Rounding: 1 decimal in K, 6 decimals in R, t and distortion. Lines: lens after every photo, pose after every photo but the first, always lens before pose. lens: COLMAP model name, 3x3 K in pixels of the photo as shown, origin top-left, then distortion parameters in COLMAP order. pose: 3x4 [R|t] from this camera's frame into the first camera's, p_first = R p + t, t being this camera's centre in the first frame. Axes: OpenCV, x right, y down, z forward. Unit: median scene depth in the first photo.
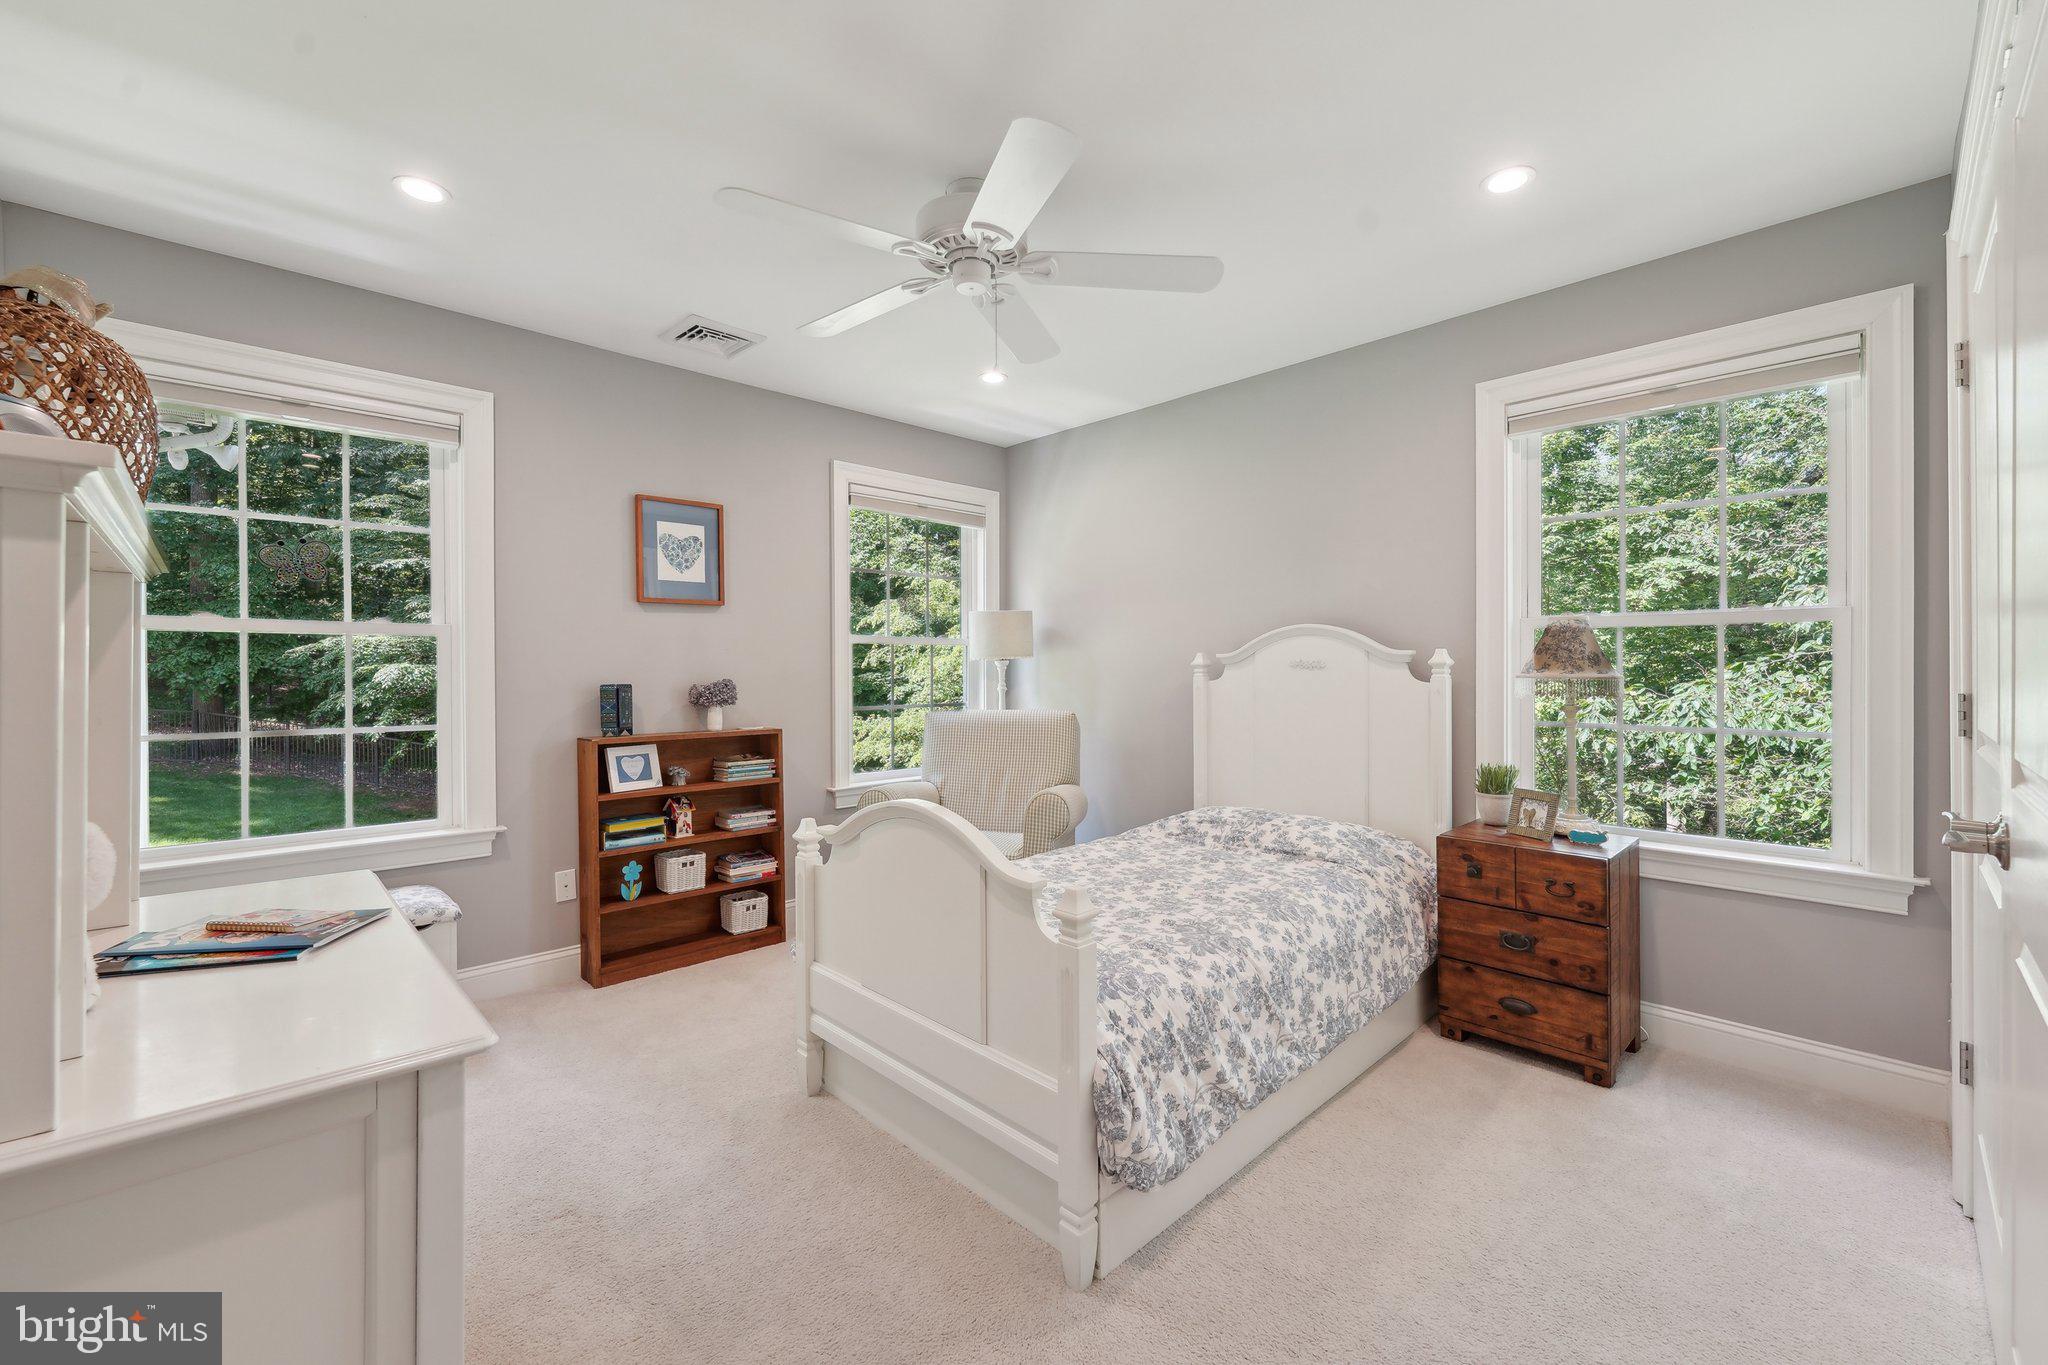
lens RADIAL K [[836.9, 0, 1016.4], [0, 836.9, 674.7], [0, 0, 1]] dist [0.004481, 0.000156]
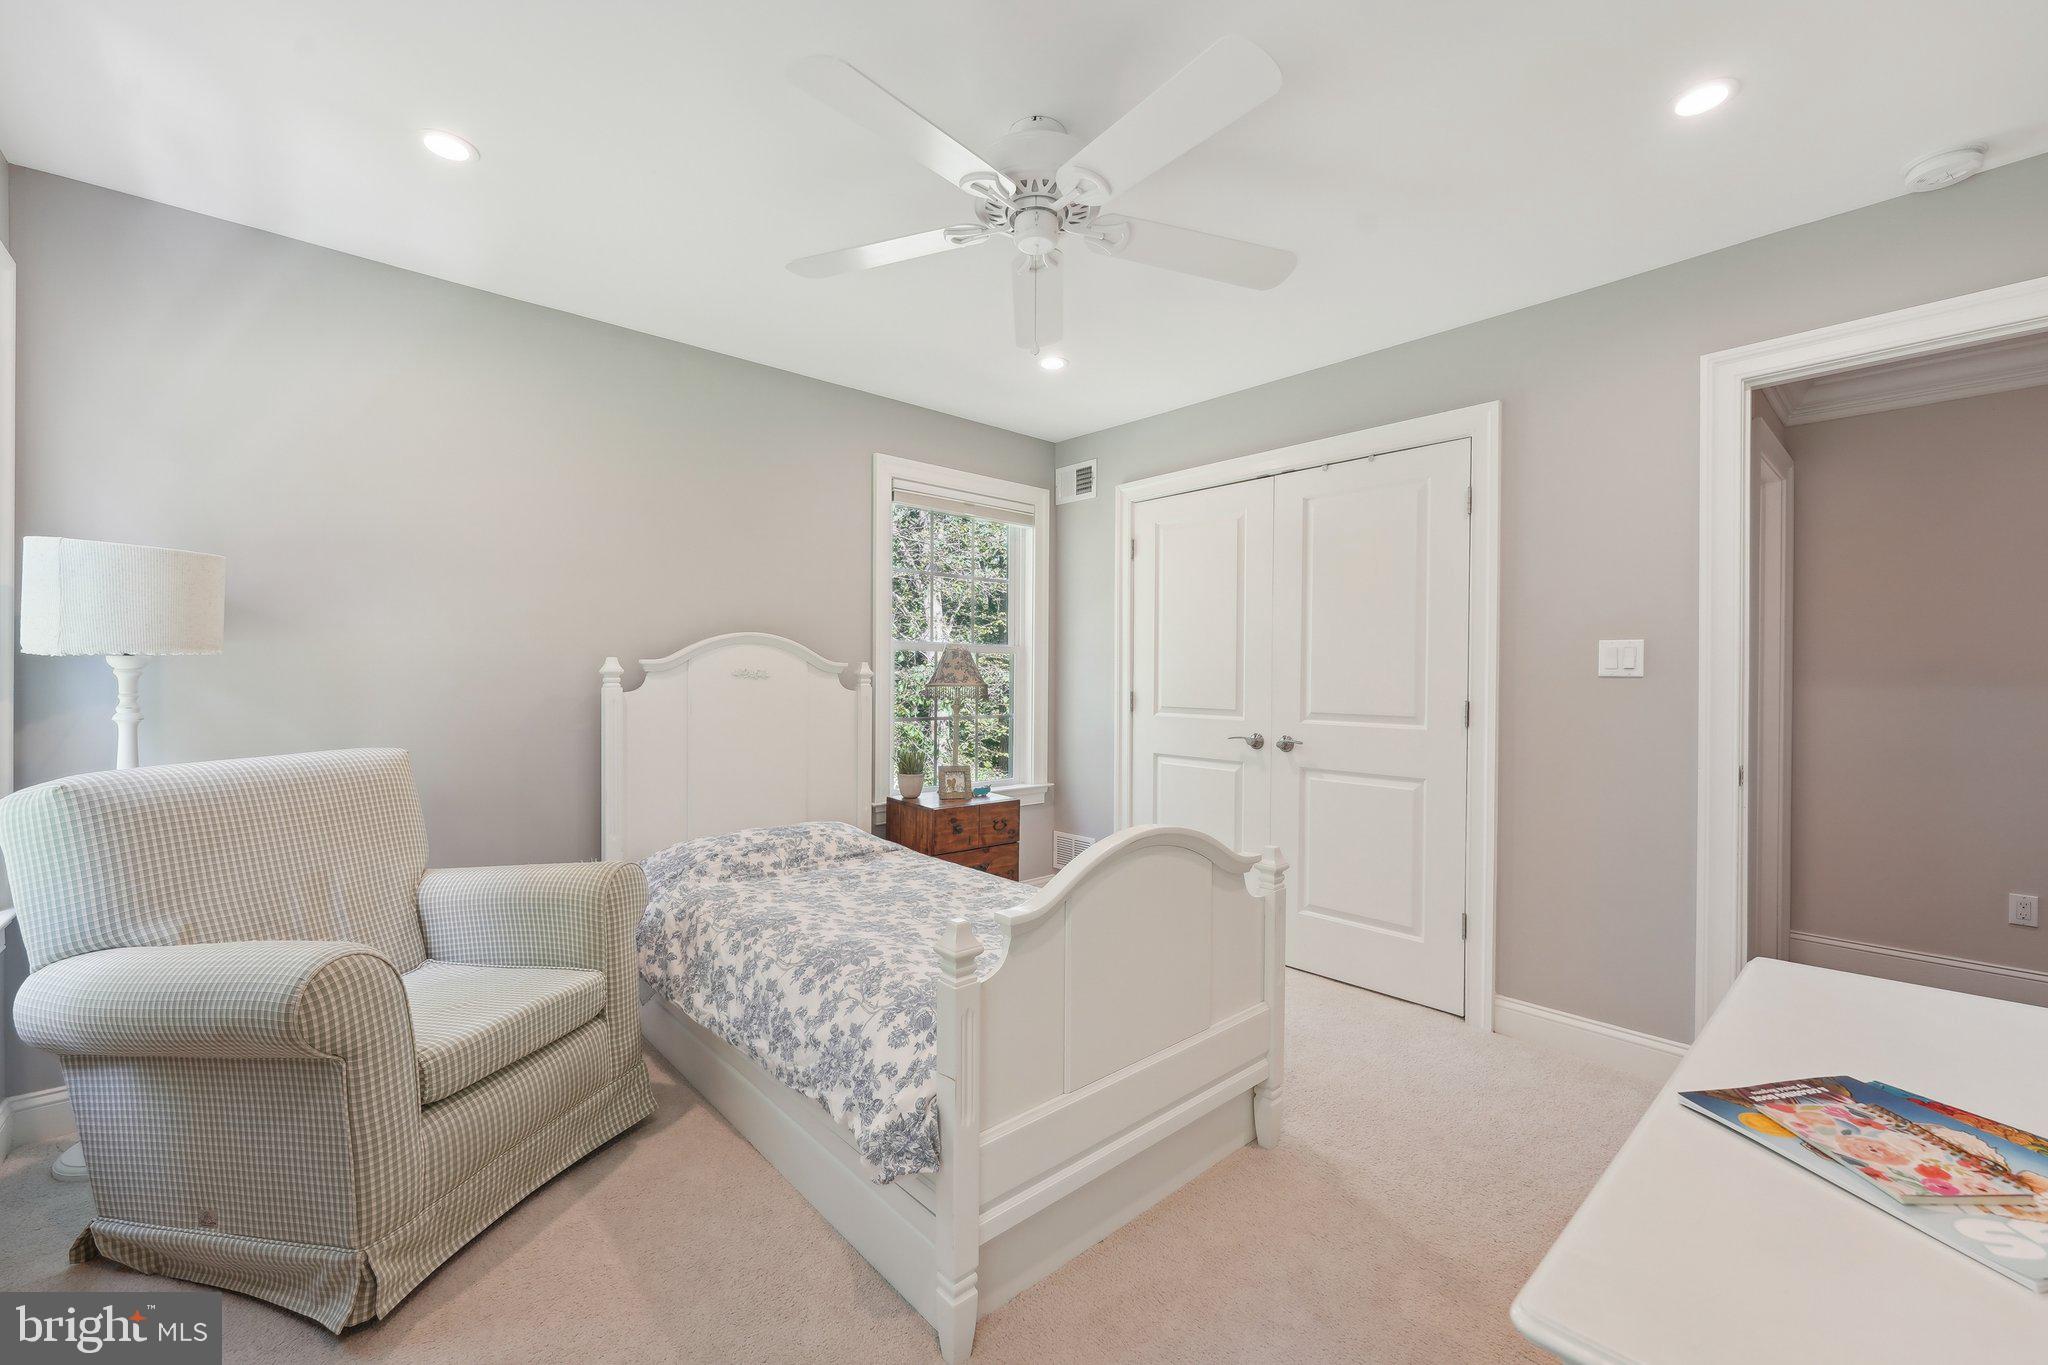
lens RADIAL K [[836.9, 0, 1016.1], [0, 836.9, 682.1], [0, 0, 1]] dist [0.004481, 0.000156]
pose [[0.034537, -0.003285, 0.999398, -0.788826], [-0.000421, 0.999994, 0.003301, -0.007465], [-0.999403, -0.000535, 0.034535, 0.844465]]
